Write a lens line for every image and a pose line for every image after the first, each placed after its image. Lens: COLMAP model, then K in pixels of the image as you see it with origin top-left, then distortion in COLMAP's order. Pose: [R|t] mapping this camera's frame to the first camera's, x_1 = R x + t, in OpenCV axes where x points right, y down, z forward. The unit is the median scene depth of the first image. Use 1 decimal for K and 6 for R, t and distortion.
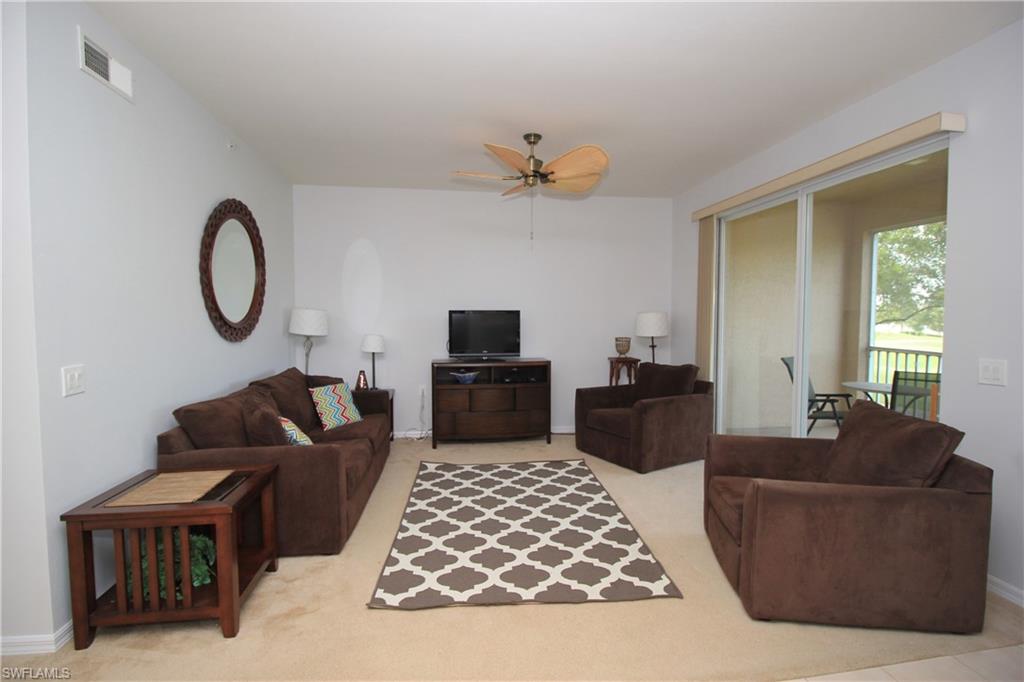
lens RADIAL K [[480.8, 0, 512.0], [0, 480.8, 341.0], [0, 0, 1]] dist [-0.015496, -0.000354]
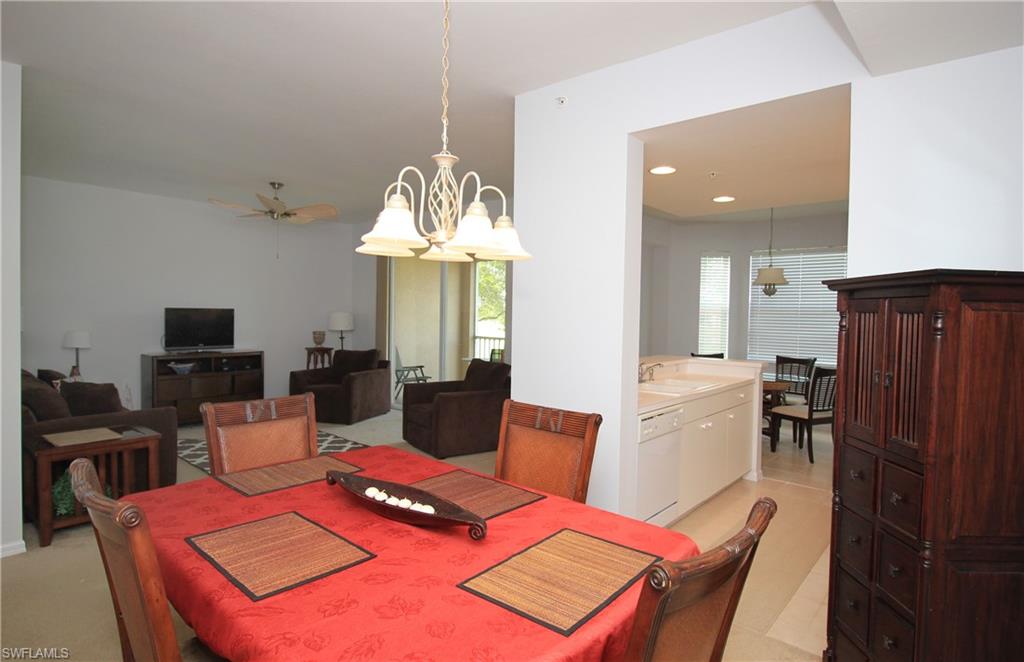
lens RADIAL K [[538.4, 0, 512.0], [0, 538.4, 331.0], [0, 0, 1]] dist [-0.000709, 0.000055]
pose [[0.753073, -0.008845, 0.657877, -0.337795], [0.020530, 0.999739, -0.010060, 0.017353], [-0.657616, 0.021082, 0.753058, -0.430799]]
